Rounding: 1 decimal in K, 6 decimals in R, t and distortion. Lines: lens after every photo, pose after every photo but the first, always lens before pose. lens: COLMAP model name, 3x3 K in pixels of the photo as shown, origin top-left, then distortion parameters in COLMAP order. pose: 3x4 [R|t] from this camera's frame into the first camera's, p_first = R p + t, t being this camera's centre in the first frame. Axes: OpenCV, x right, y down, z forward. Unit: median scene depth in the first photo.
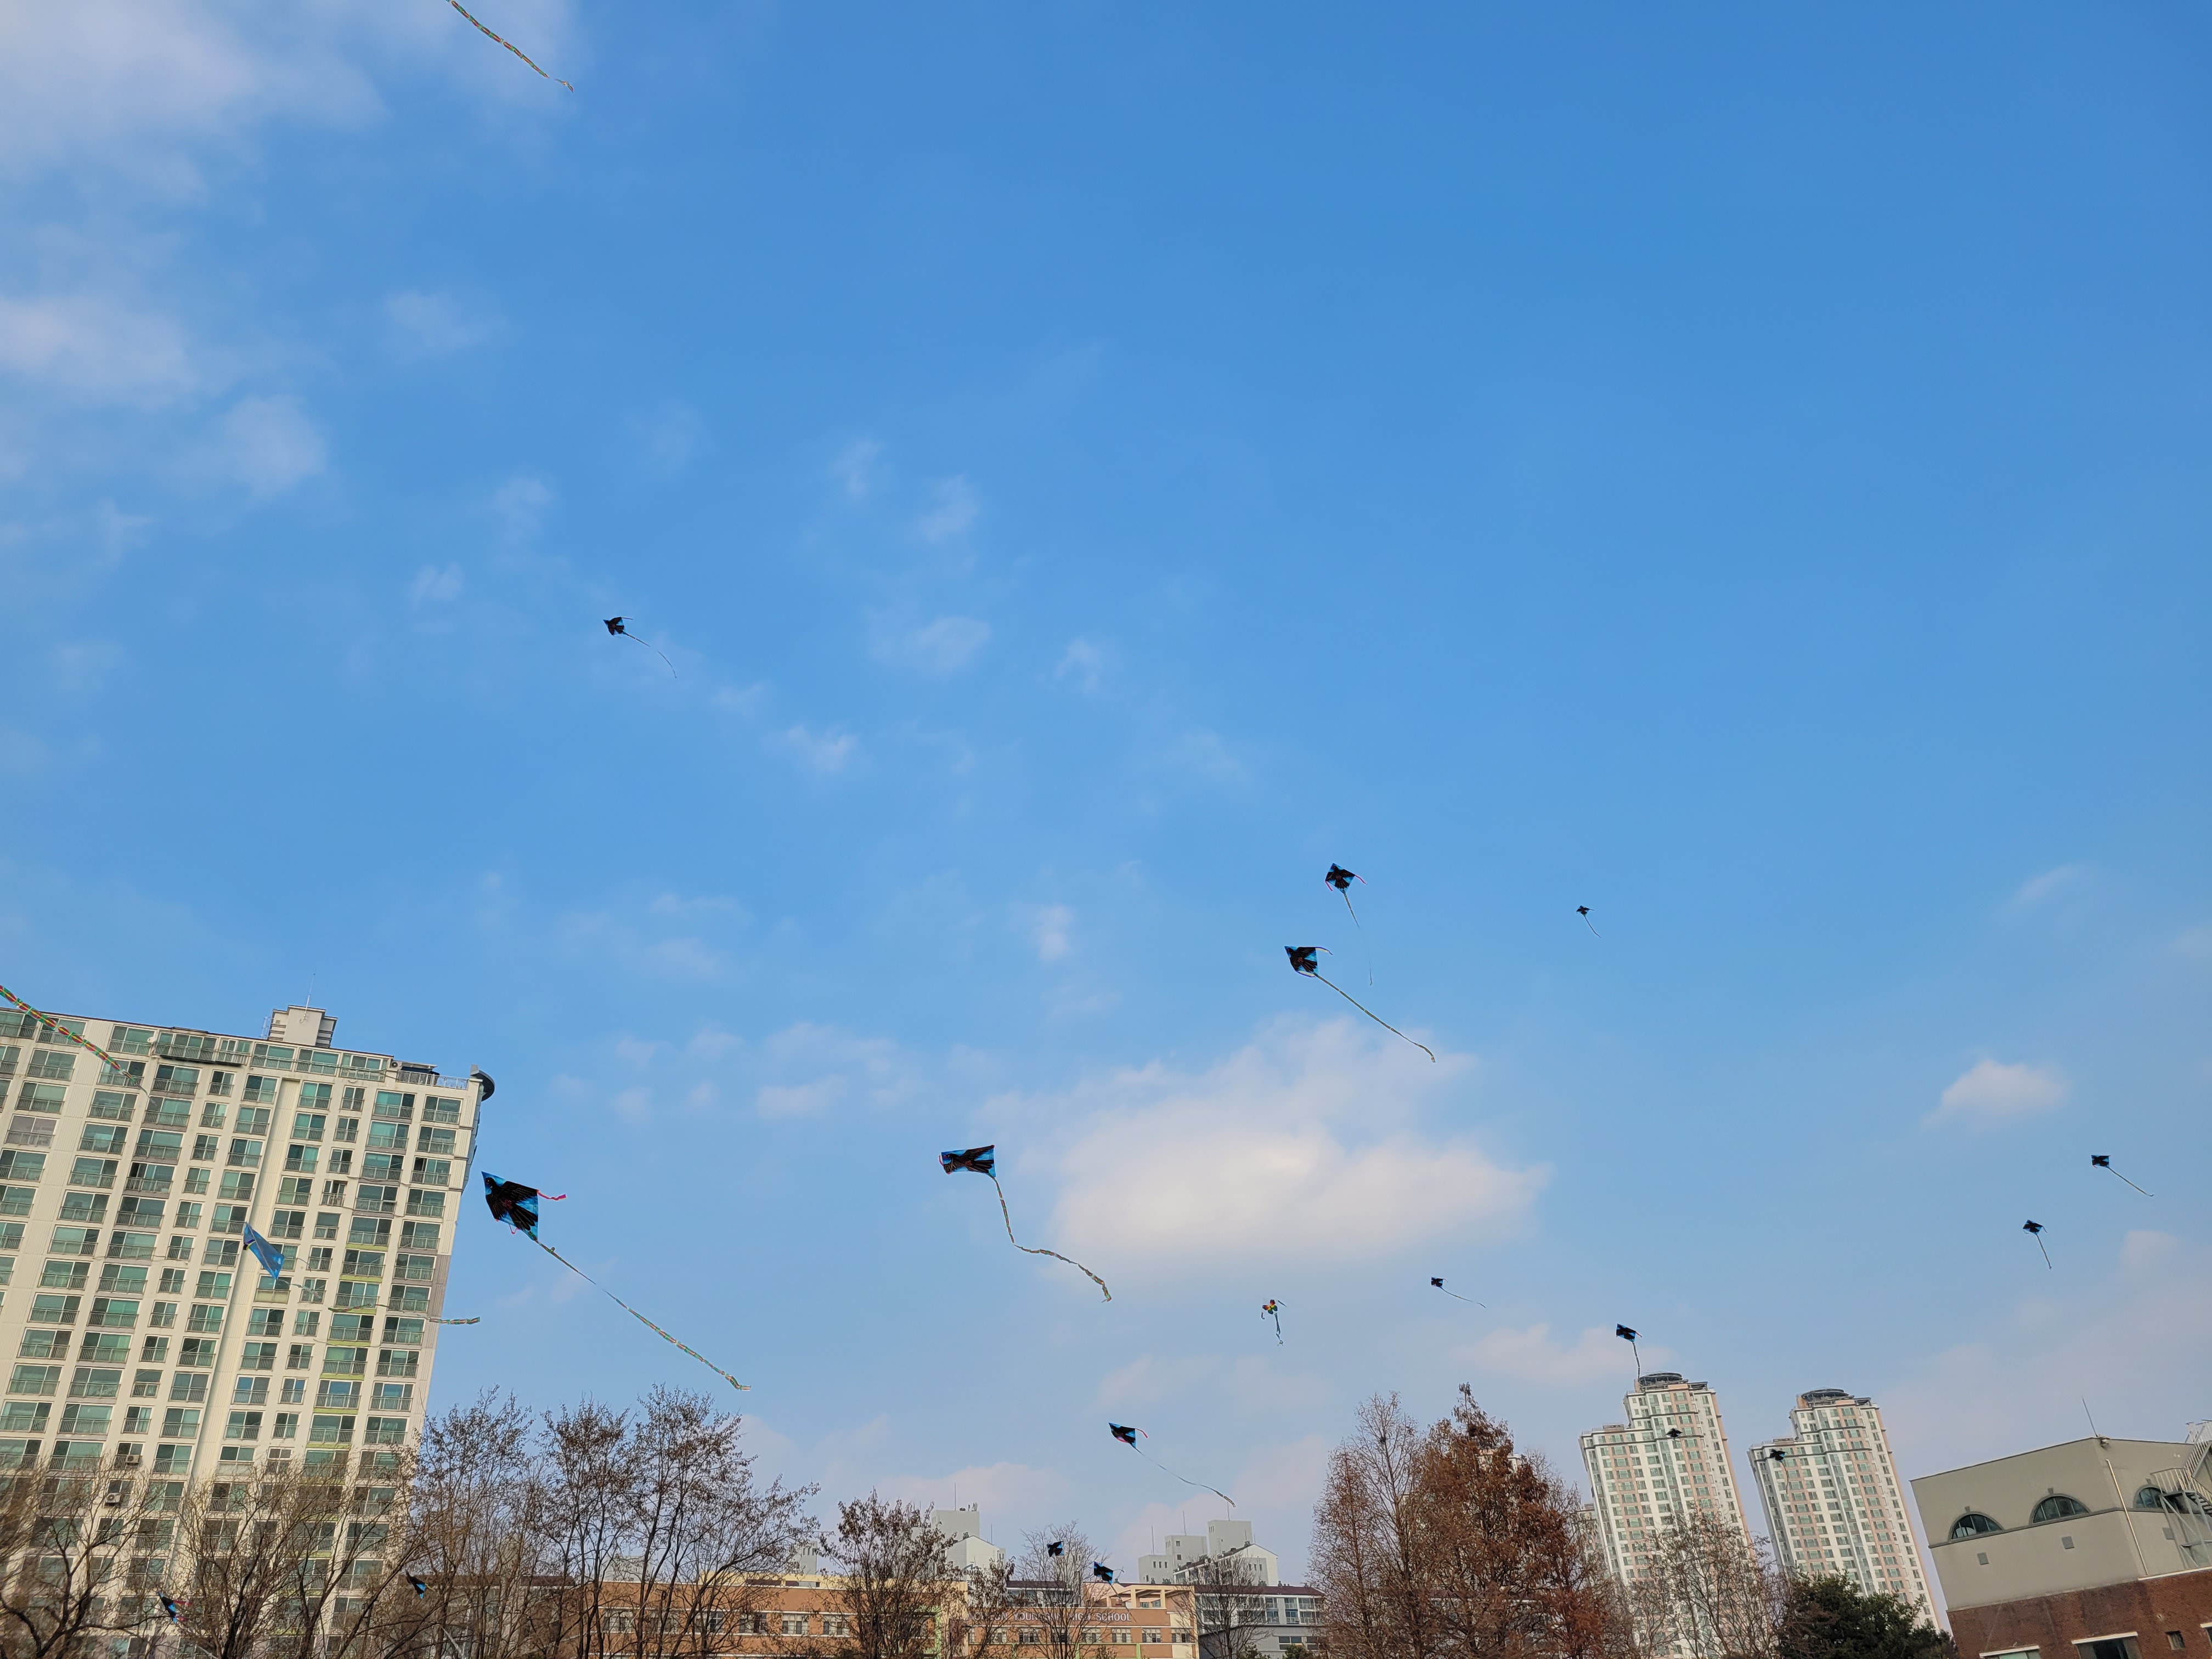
lens RADIAL K [[1641.7, 0, 1086.4], [0, 1641.7, 822.5], [0, 0, 1]] dist [0.064398, -0.050428]
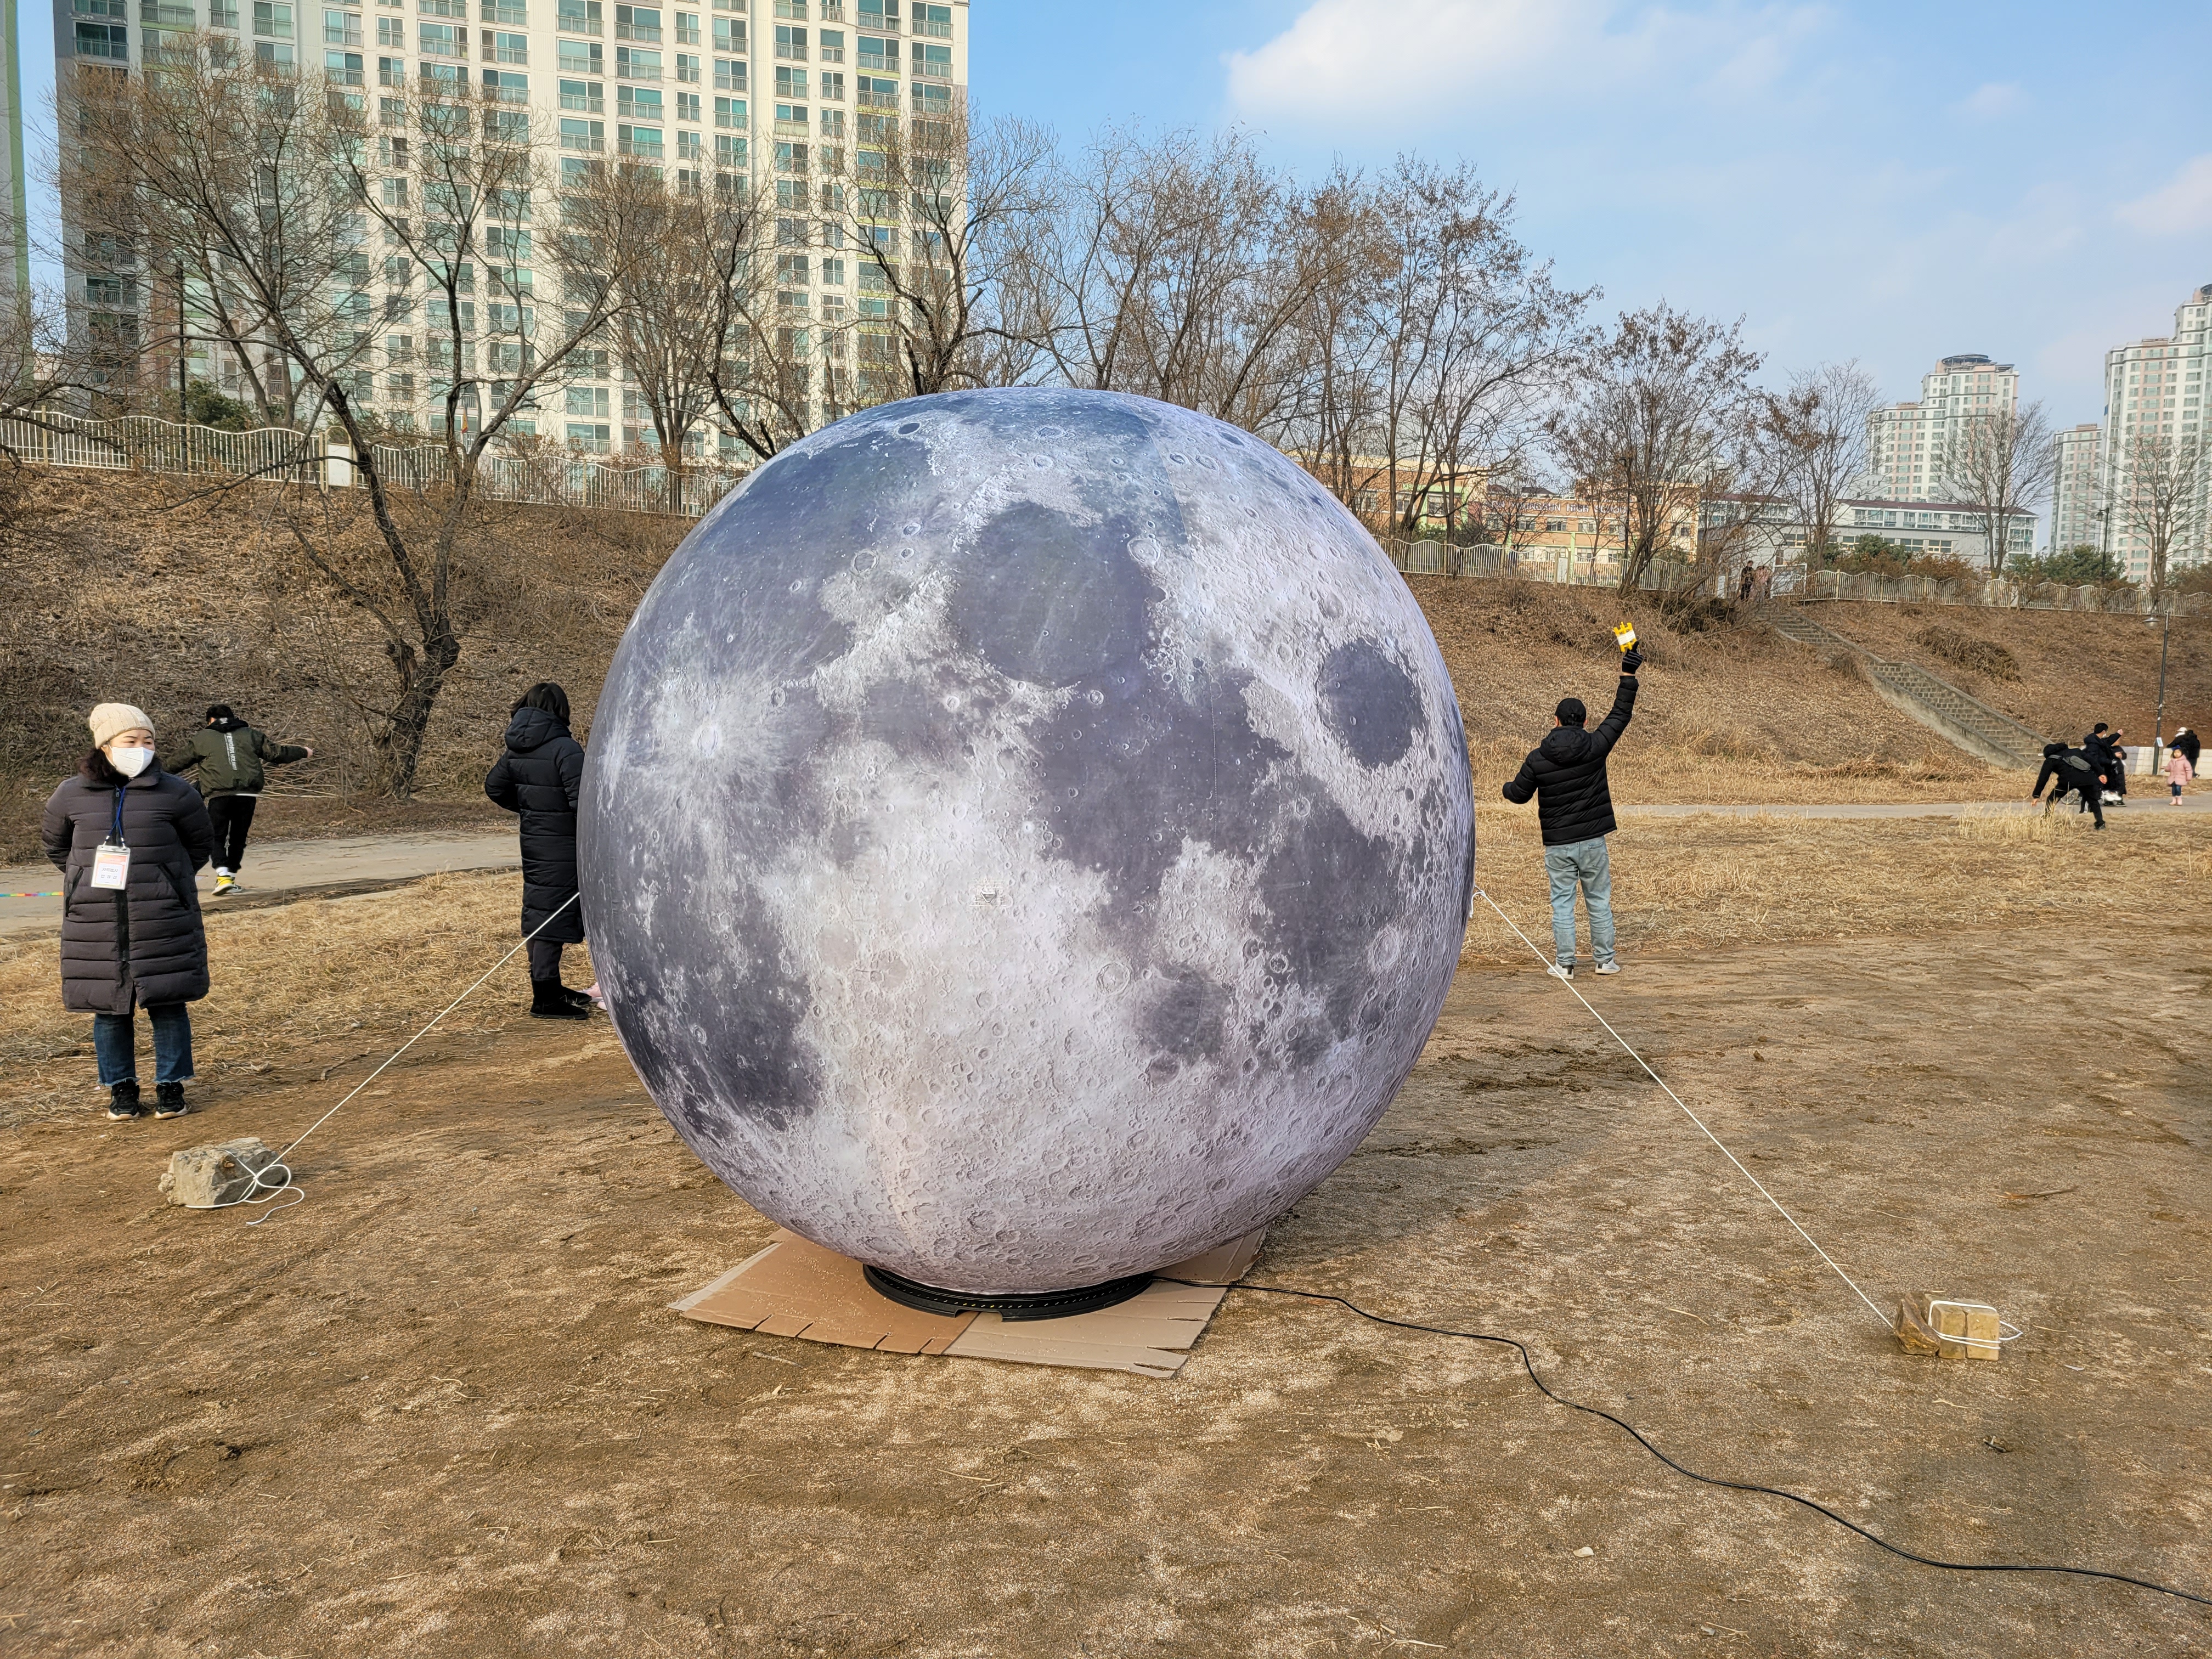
lens RADIAL K [[1641.7, 0, 1113.7], [0, 1641.7, 851.4], [0, 0, 1]] dist [0.064398, -0.050428]
pose [[0.978663, 0.078688, -0.189807, -0.112719], [0.051046, 0.801693, 0.595552, 0.069031], [0.199030, -0.592534, 0.780571, 0.094558]]
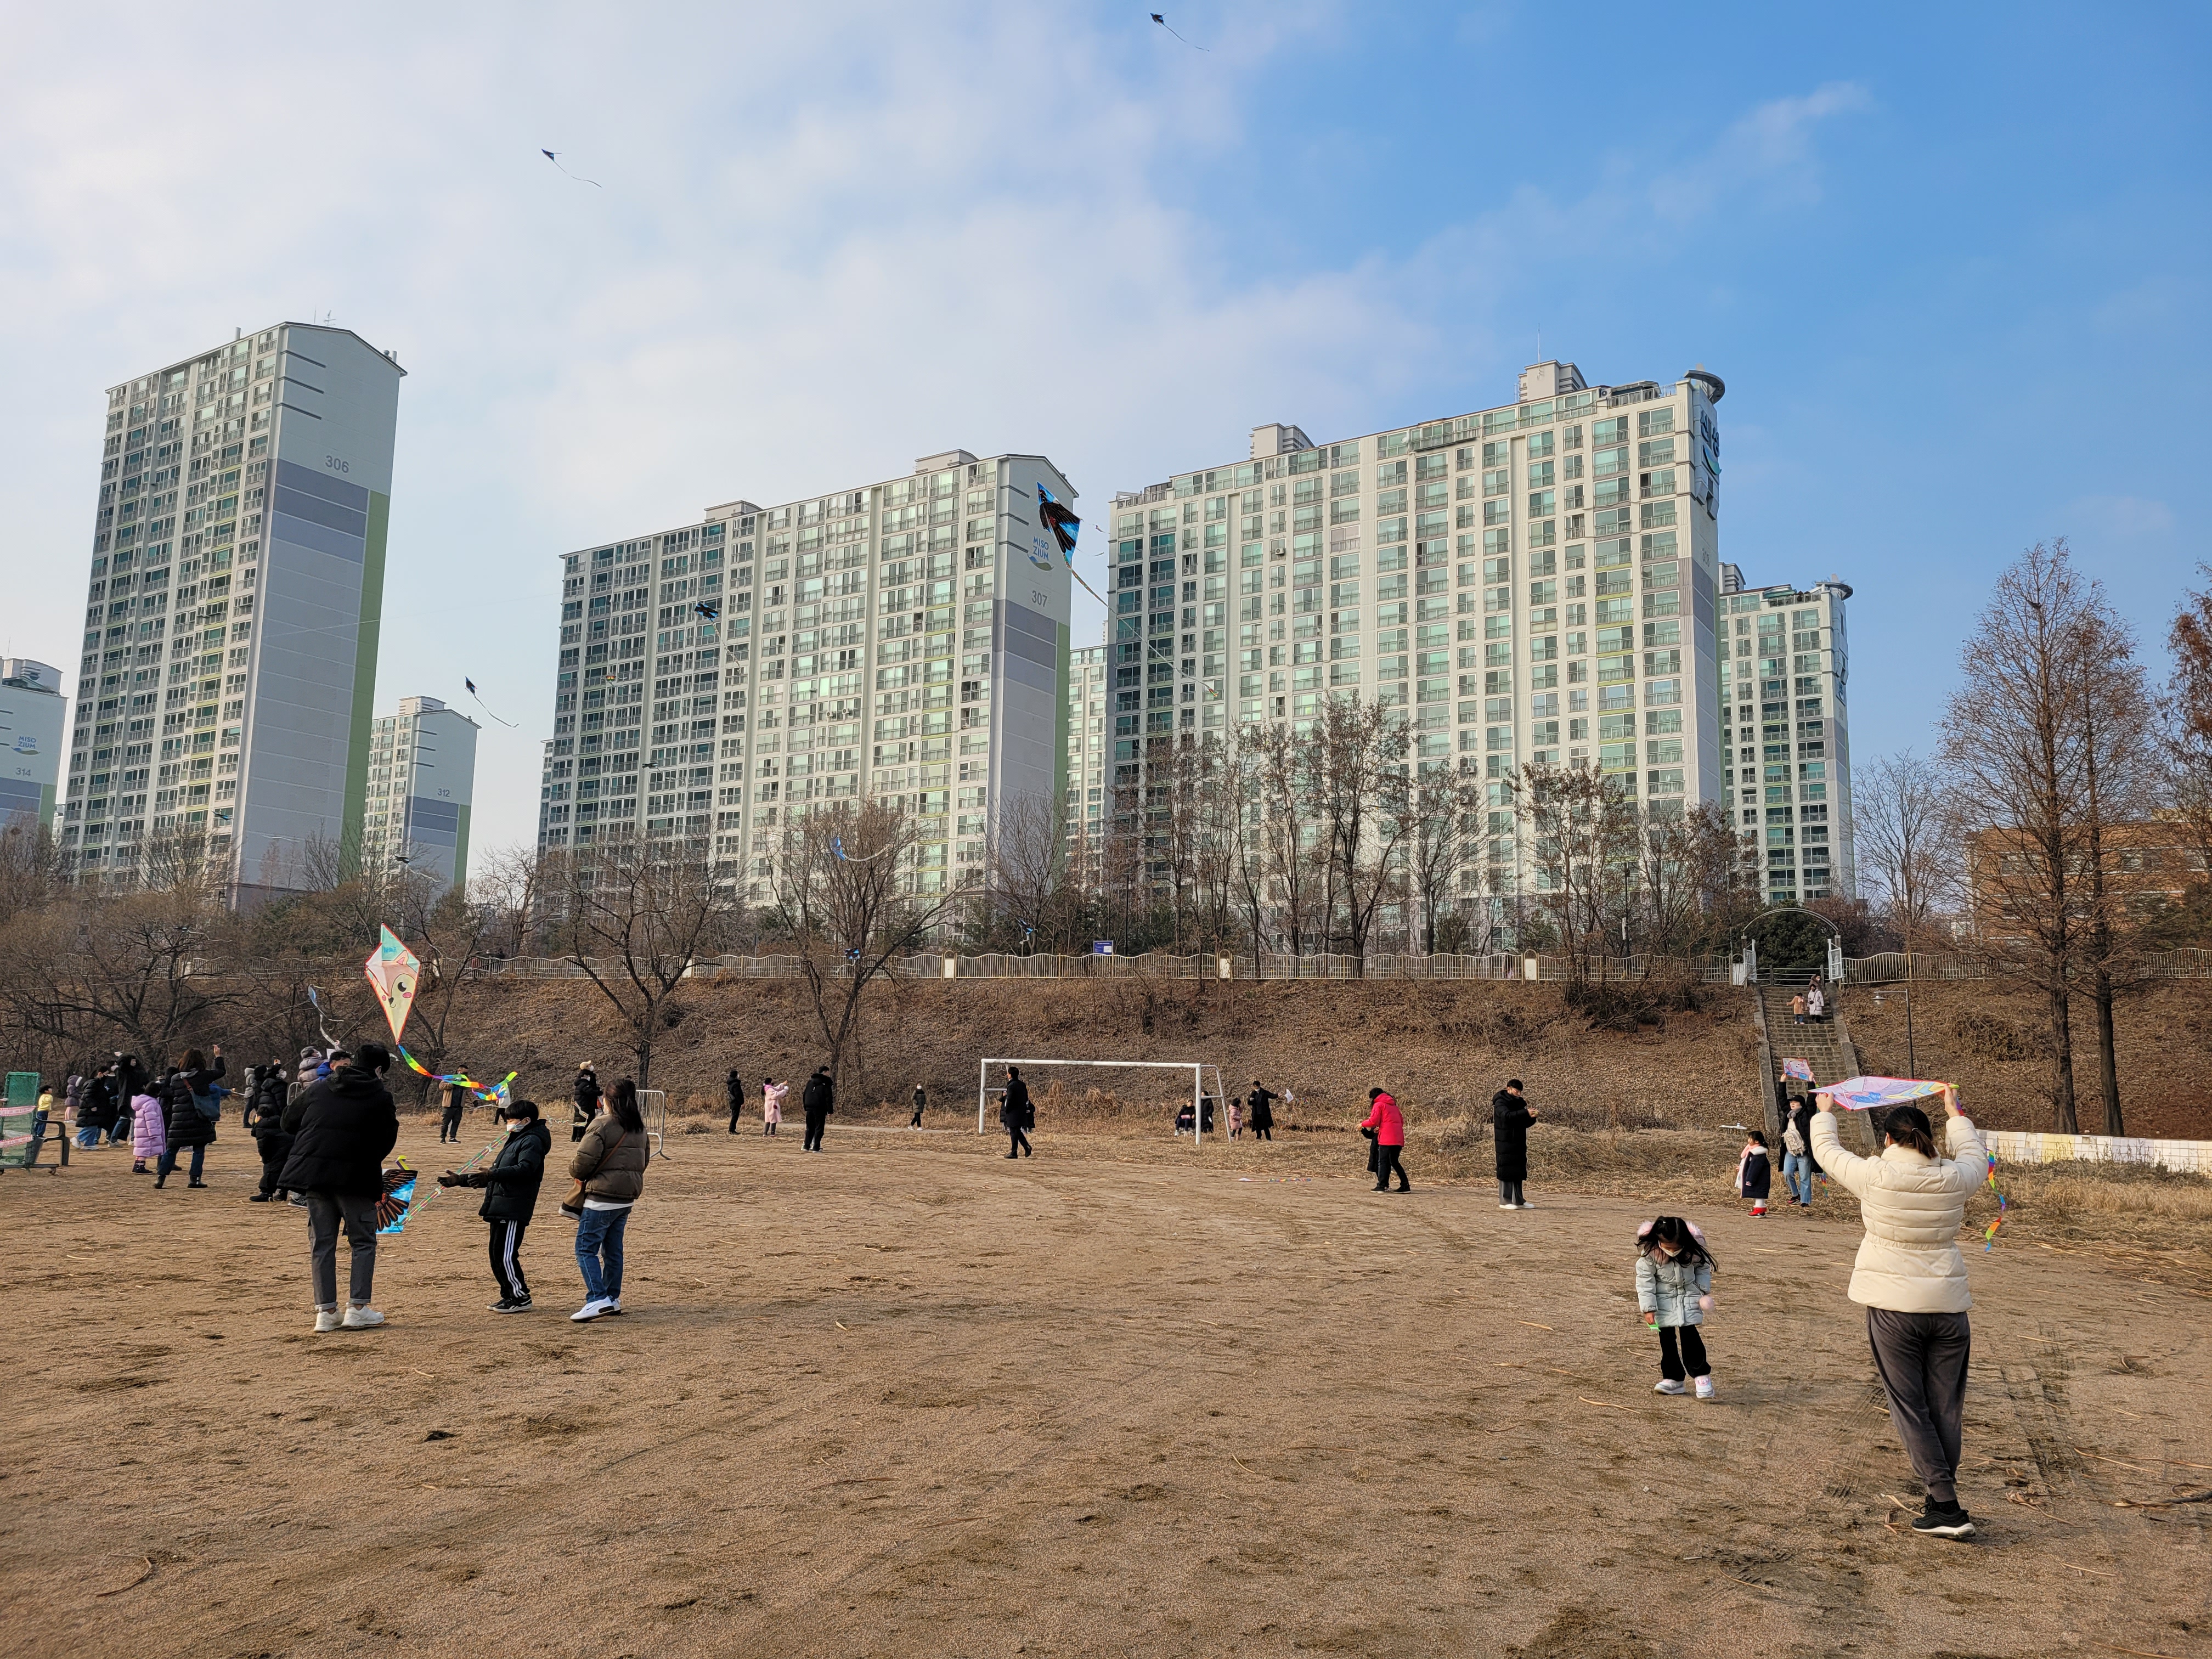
lens RADIAL K [[1641.7, 0, 1102.2], [0, 1641.7, 835.5], [0, 0, 1]] dist [0.064398, -0.050428]
pose [[0.506652, -0.068499, -0.859425, 0.303083], [0.414329, 0.893526, 0.173039, 0.091941], [0.756066, -0.443755, 0.481088, 0.172472]]
